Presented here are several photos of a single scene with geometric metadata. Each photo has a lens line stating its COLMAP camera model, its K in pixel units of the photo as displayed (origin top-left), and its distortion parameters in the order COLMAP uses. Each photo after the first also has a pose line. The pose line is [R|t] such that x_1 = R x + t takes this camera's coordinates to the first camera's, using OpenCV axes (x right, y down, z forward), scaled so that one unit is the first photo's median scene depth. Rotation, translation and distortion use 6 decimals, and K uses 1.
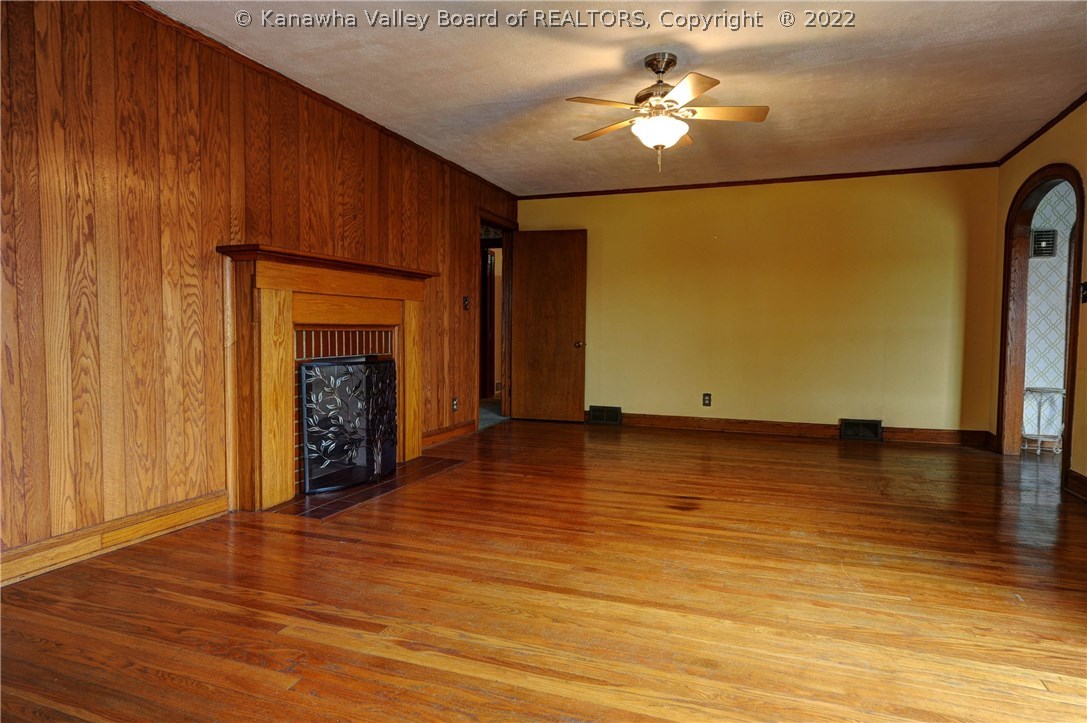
lens RADIAL K [[626.3, 0, 543.5], [0, 626.3, 361.5], [0, 0, 1]] dist [0.001339, 0.000003]
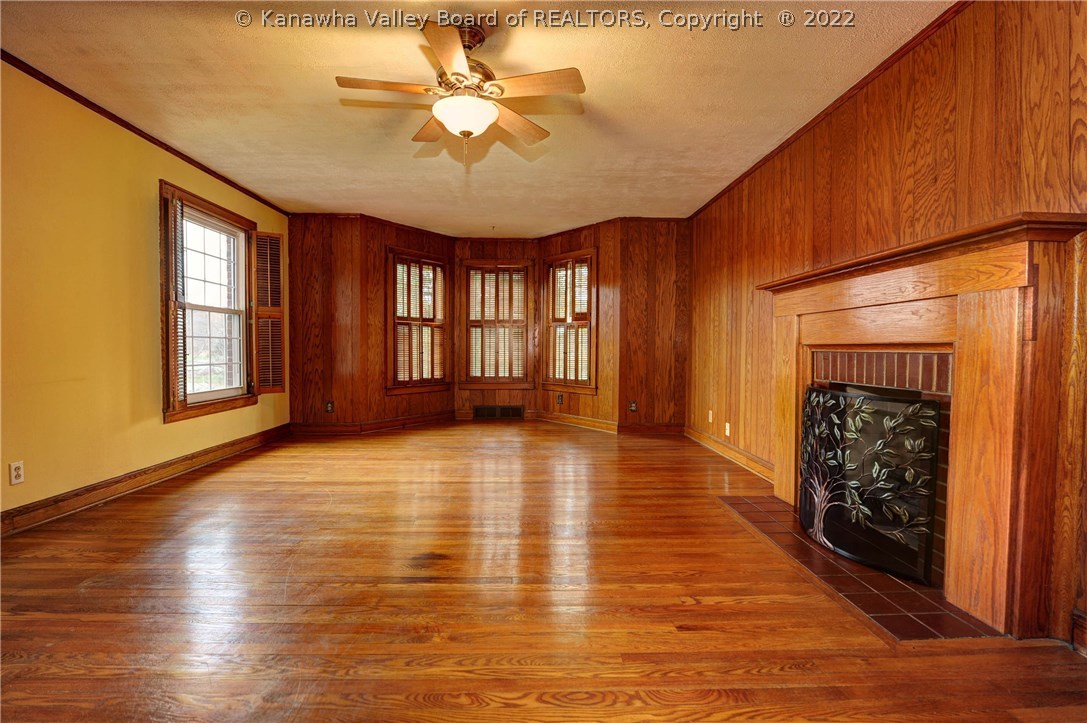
lens RADIAL K [[488.7, 0, 543.5], [0, 488.7, 361.5], [0, 0, 1]] dist [-0.014153, -0.000612]
pose [[-0.922861, -0.002825, -0.385123, 0.325676], [-0.033297, 0.996814, 0.072478, -0.076821], [0.383692, 0.079711, -0.920015, 1.593185]]
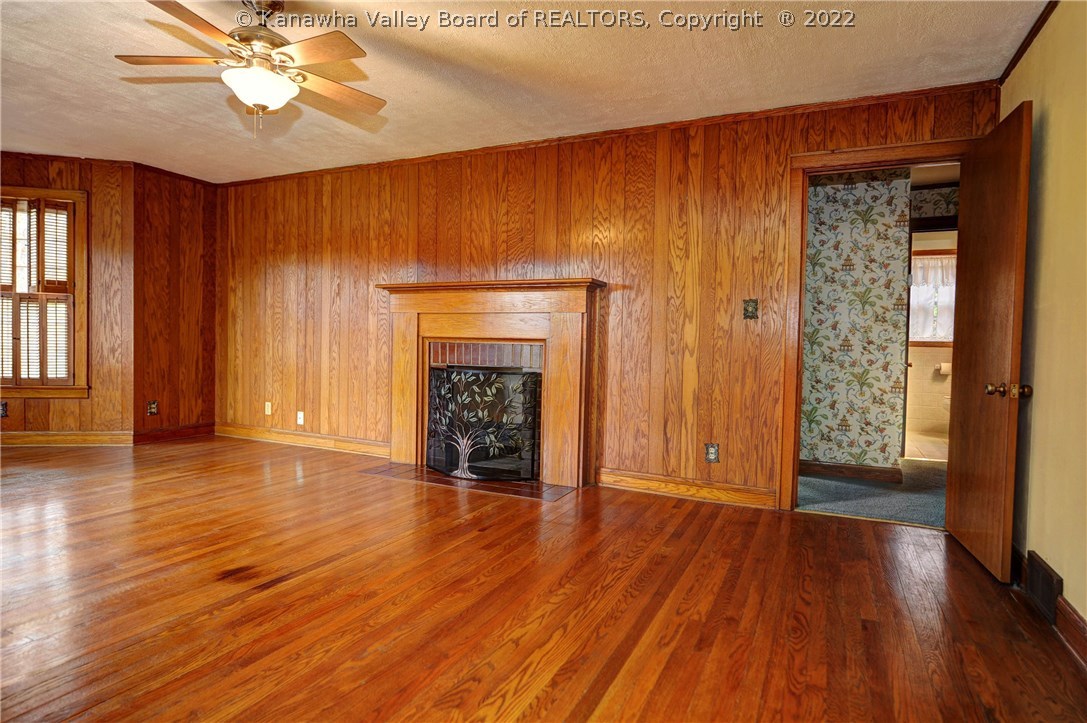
lens RADIAL K [[599.6, 0, 543.5], [0, 599.6, 361.5], [0, 0, 1]] dist [0.001431, 0.000145]
pose [[-0.080398, 0.023430, -0.996487, 0.878388], [-0.075119, 0.996738, 0.029497, -0.064889], [0.993928, 0.077226, -0.078376, 1.366954]]
